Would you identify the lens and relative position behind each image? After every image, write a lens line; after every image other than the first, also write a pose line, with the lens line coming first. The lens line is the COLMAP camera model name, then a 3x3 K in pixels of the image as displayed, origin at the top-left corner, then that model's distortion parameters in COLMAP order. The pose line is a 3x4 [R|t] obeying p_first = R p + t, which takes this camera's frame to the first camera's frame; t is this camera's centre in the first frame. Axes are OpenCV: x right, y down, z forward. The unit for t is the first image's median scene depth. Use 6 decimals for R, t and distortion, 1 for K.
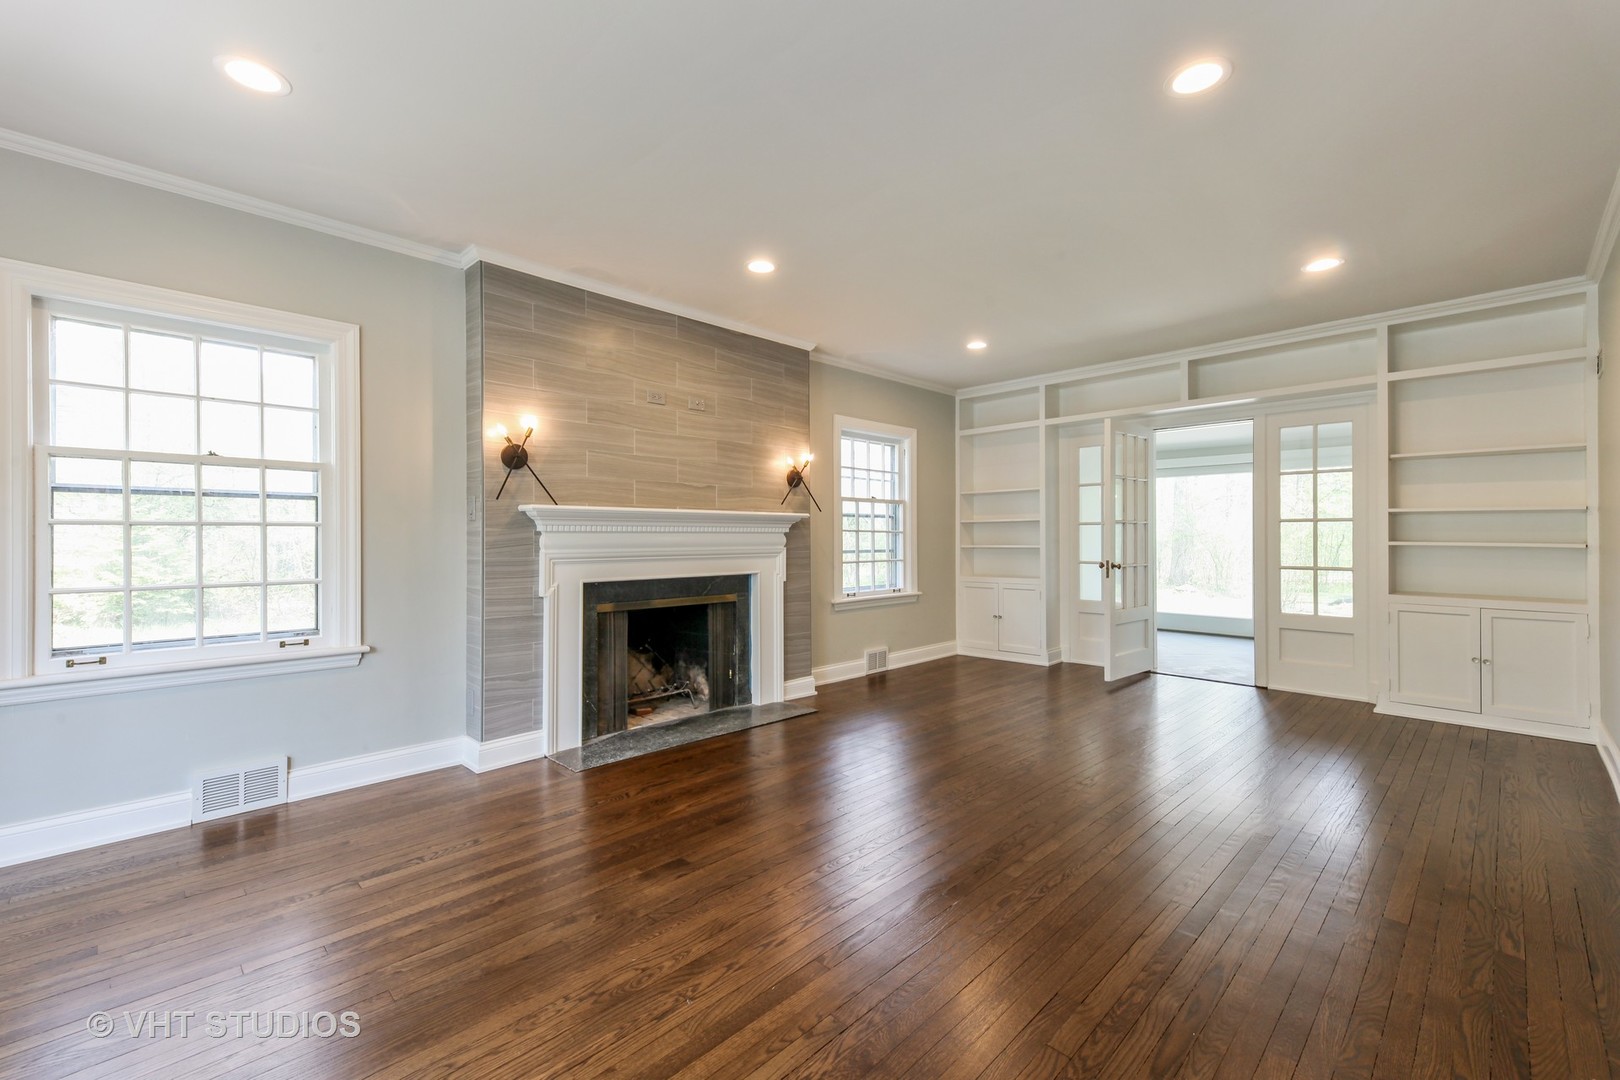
lens RADIAL K [[682.9, 0, 803.2], [0, 682.9, 536.8], [0, 0, 1]] dist [0.000852, -0.000158]
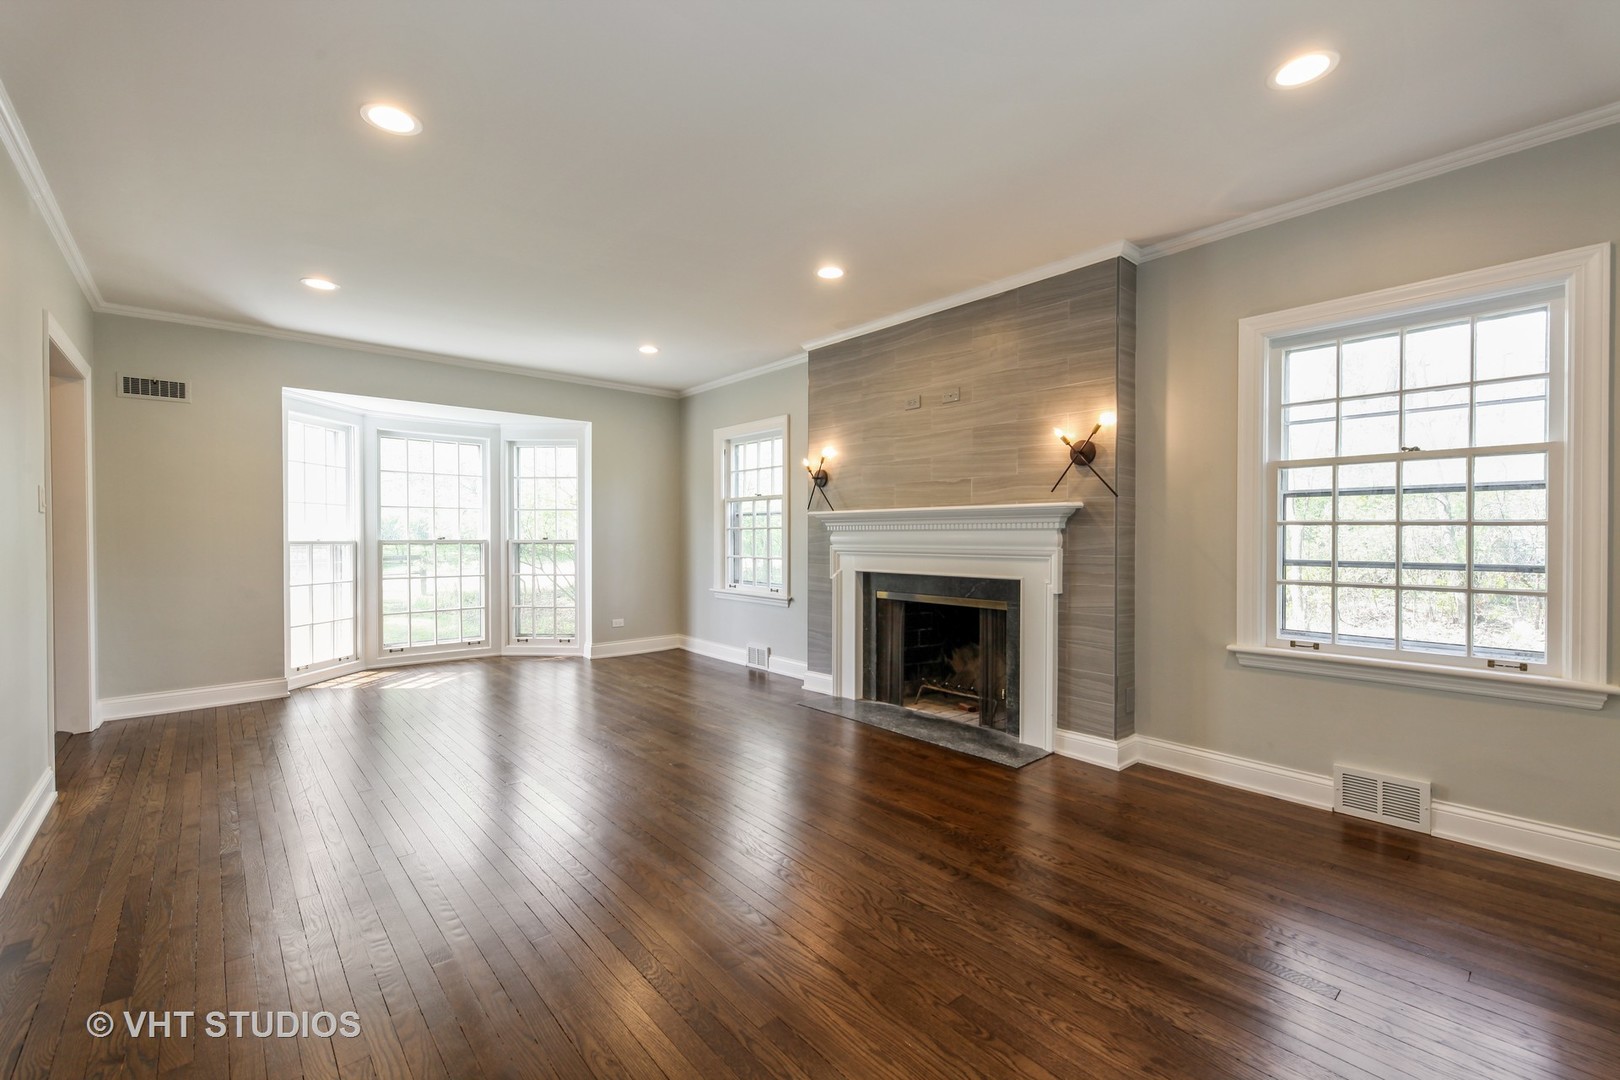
lens RADIAL K [[682.9, 0, 803.2], [0, 682.9, 536.8], [0, 0, 1]] dist [0.000852, -0.000158]
pose [[-0.064962, 0.004646, -0.997877, 0.723664], [0.000450, 0.999989, 0.004626, -0.001109], [0.997888, -0.000148, -0.064964, 0.758728]]
